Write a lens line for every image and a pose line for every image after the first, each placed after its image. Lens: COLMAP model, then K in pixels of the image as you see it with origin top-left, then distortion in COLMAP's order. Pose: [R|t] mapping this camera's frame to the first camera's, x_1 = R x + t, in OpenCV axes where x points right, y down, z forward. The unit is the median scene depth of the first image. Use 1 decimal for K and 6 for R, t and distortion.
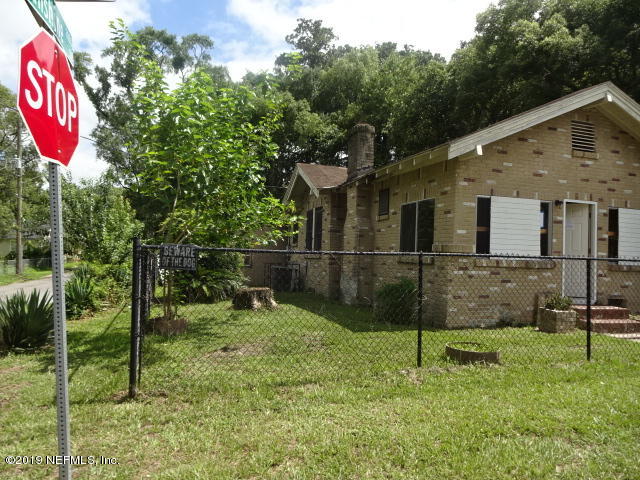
lens RADIAL K [[465.8, 0, 320.0], [0, 465.8, 240.0], [0, 0, 1]] dist [0.001487, 0.000270]
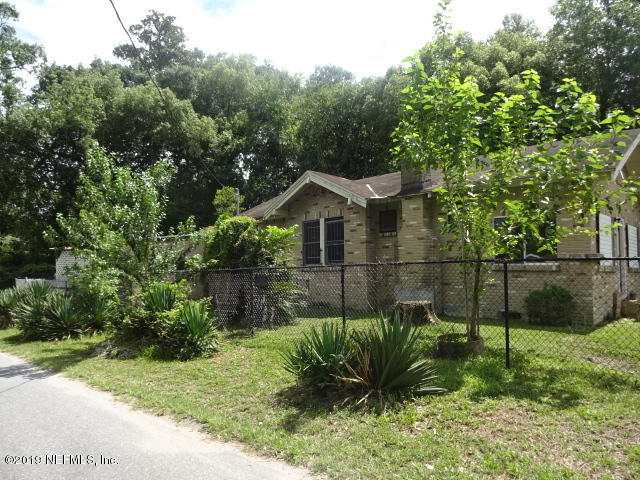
lens RADIAL K [[475.1, 0, 320.0], [0, 475.1, 240.0], [0, 0, 1]] dist [-0.034956, 0.000487]
pose [[0.875435, 0.011946, 0.483188, -0.192516], [0.007052, 0.999272, -0.037483, 0.004107], [-0.483284, 0.036222, 0.874714, 0.069568]]
